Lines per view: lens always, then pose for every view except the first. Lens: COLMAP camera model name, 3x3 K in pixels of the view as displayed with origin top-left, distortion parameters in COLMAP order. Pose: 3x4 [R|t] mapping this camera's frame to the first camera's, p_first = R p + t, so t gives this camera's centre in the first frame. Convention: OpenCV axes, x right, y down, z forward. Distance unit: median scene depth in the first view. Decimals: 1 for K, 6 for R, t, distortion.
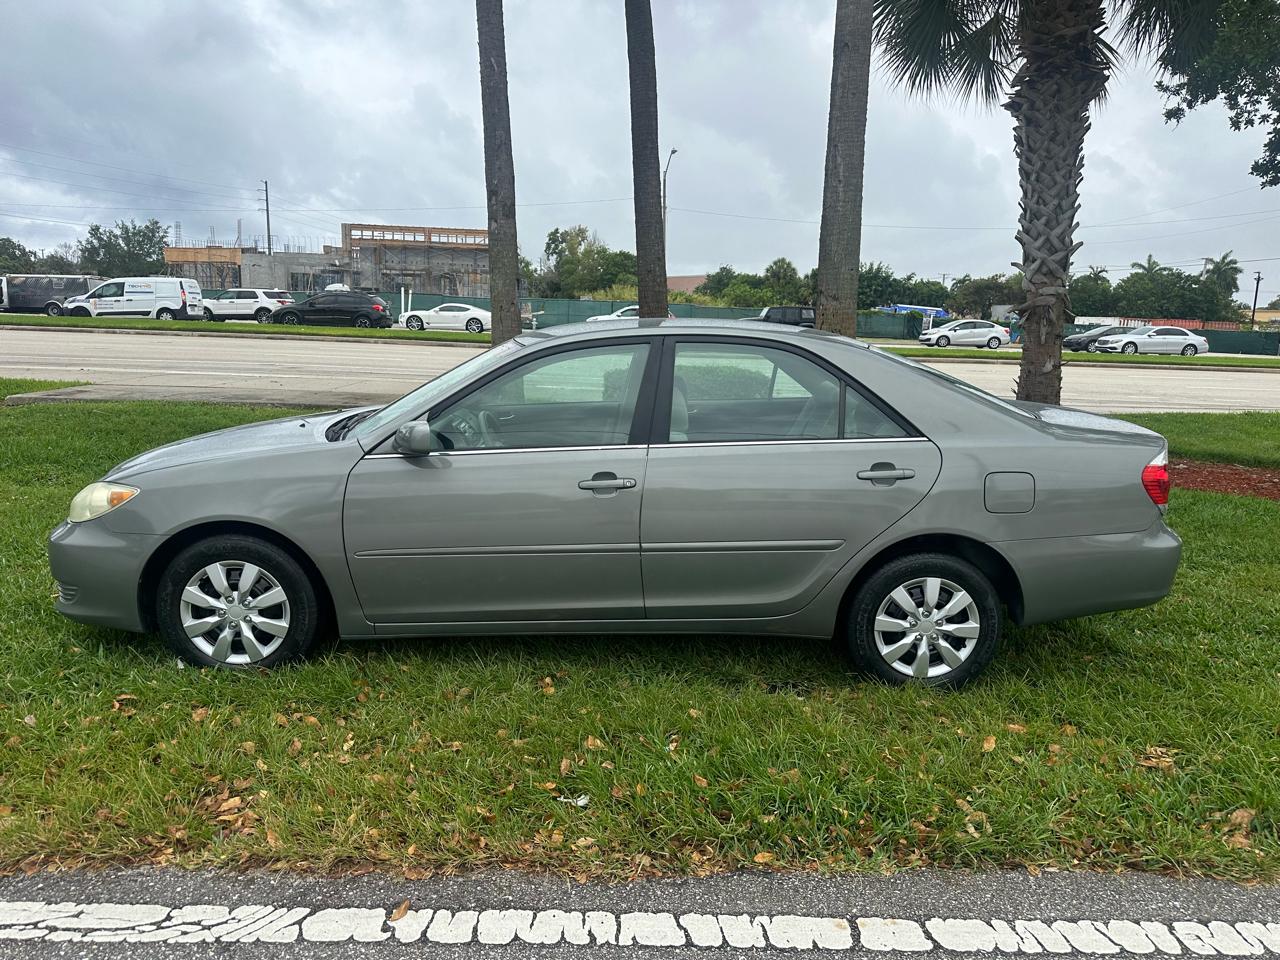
lens RADIAL K [[915.7, 0, 576.4], [0, 915.7, 480.4], [0, 0, 1]] dist [0.001164, 0.026412]
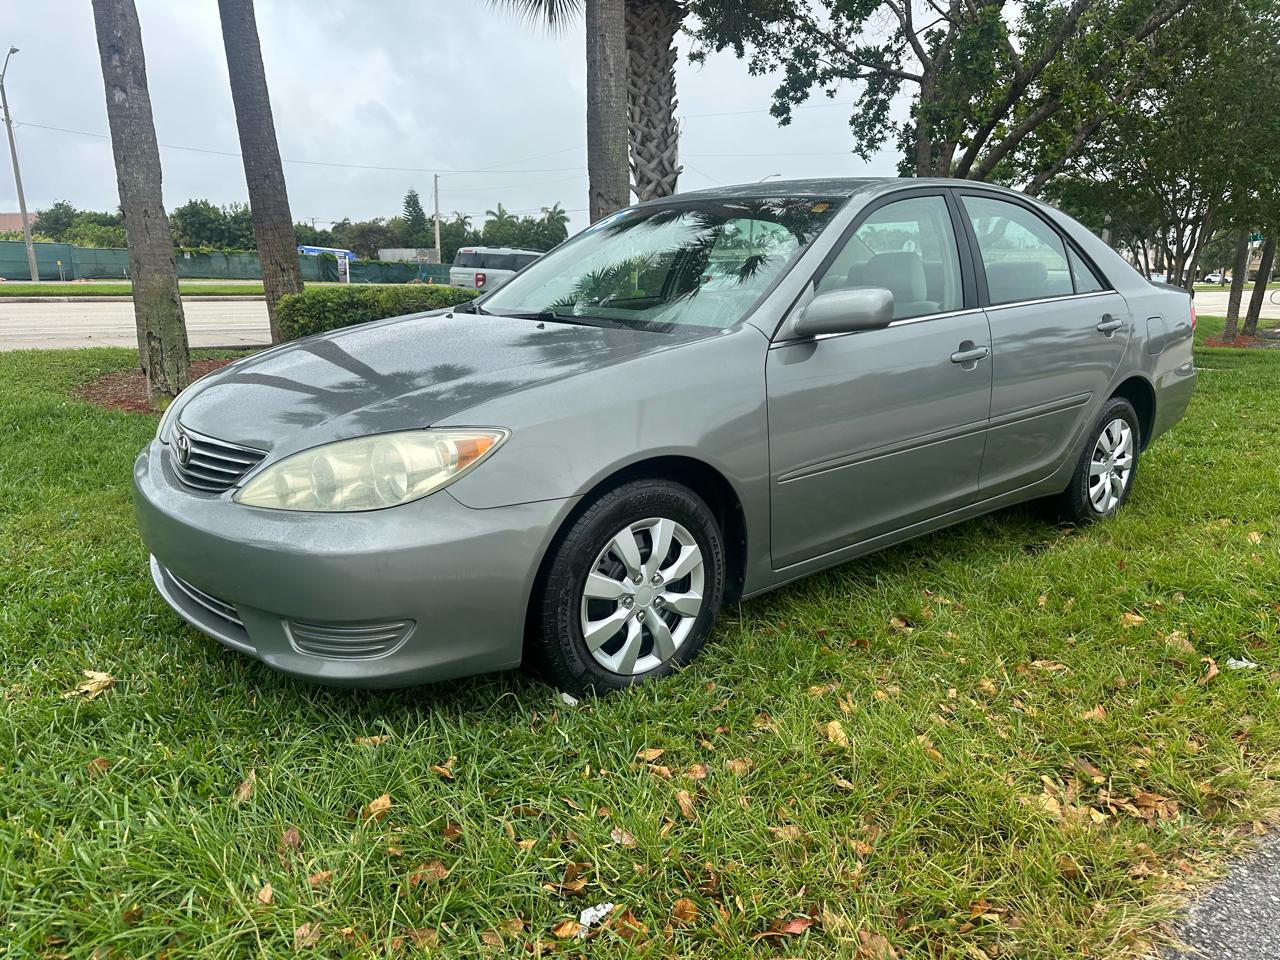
lens RADIAL K [[964.2, 0, 633.2], [0, 964.2, 482.3], [0, 0, 1]] dist [0.029280, -0.043736]
pose [[0.776657, -0.163945, 0.608216, -0.254969], [0.137923, 0.986368, 0.089756, -0.000781], [-0.614640, 0.014177, 0.788681, 0.143450]]
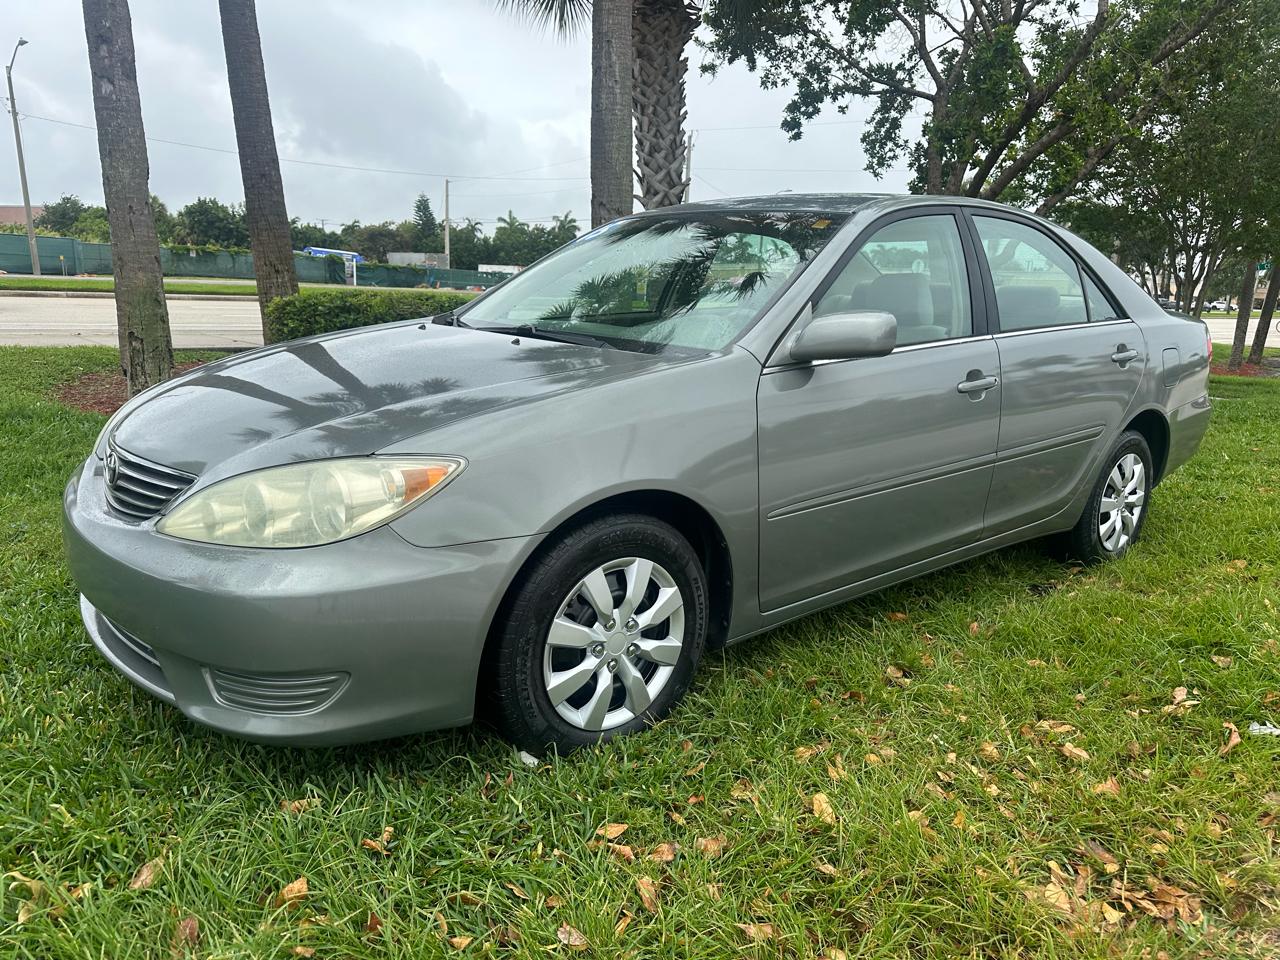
lens RADIAL K [[967.2, 0, 650.0], [0, 967.2, 481.1], [0, 0, 1]] dist [0.022904, -0.034787]
pose [[0.772795, -0.136240, 0.619860, -0.237236], [0.111265, 0.990644, 0.079018, -0.003516], [-0.624826, 0.007904, 0.780724, 0.155056]]
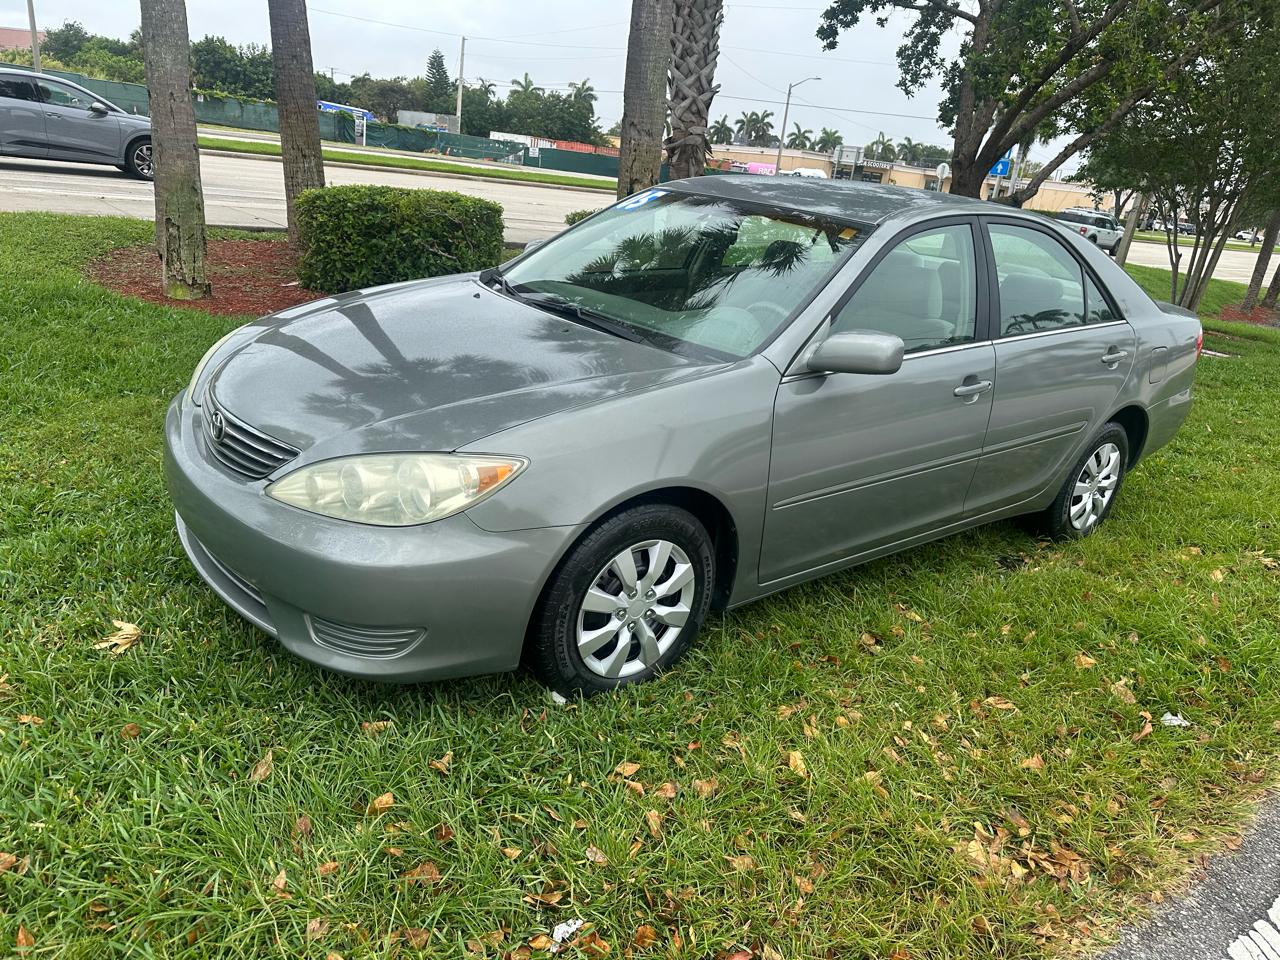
lens RADIAL K [[964.2, 0, 633.2], [0, 964.2, 482.3], [0, 0, 1]] dist [0.029280, -0.043736]
pose [[0.790104, -0.144119, 0.595790, -0.261062], [0.030852, 0.980086, 0.196163, -0.032974], [-0.612196, -0.136608, 0.778816, 0.135721]]
